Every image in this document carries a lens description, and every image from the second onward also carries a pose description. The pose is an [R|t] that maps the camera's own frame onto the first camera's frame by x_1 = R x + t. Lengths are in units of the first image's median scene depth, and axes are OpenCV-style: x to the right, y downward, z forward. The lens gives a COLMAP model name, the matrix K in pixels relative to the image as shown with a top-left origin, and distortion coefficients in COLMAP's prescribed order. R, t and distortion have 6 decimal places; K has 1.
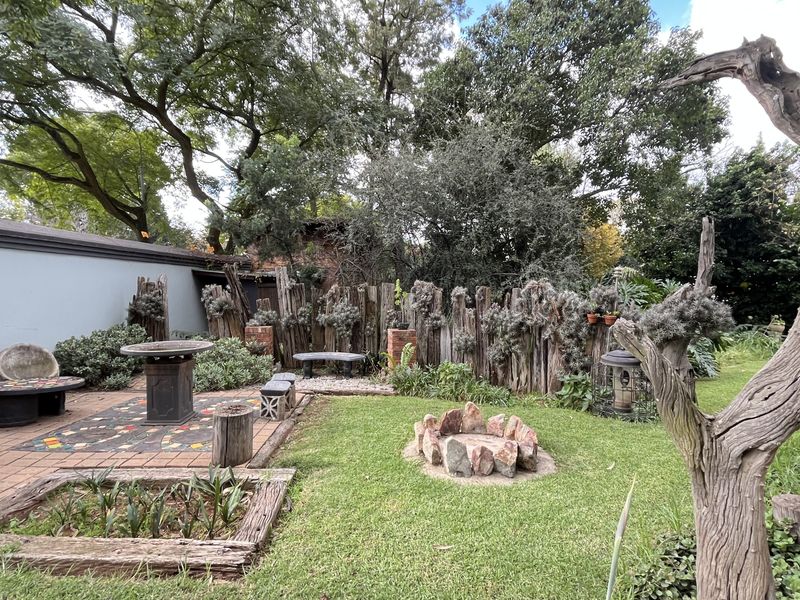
lens RADIAL K [[432.0, 0, 396.6], [0, 432.0, 300.7], [0, 0, 1]] dist [0.001286, 0.000294]
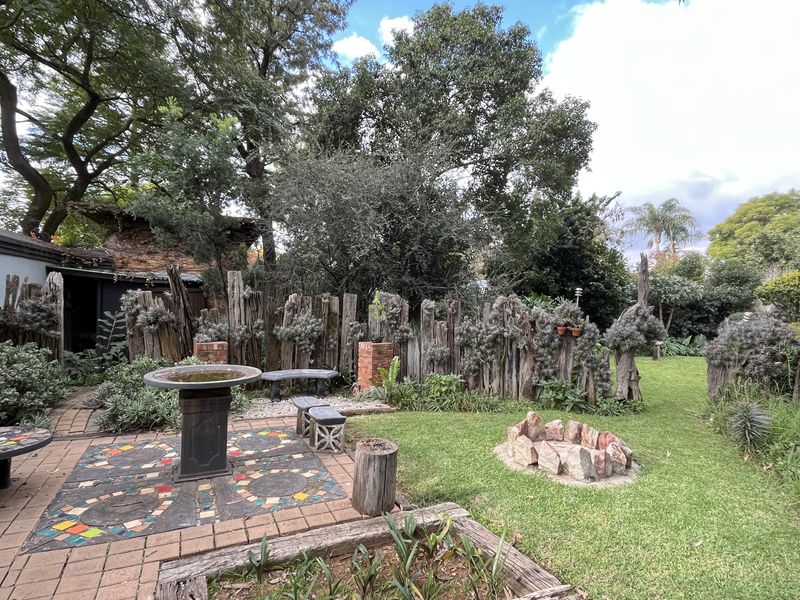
lens RADIAL K [[432.0, 0, 398.2], [0, 432.0, 300.3], [0, 0, 1]] dist [0.001286, 0.000294]
pose [[0.904192, 0.020818, 0.426618, -0.396260], [-0.013543, 0.999707, -0.020078, -0.010339], [-0.426911, 0.012377, 0.904209, 0.113626]]
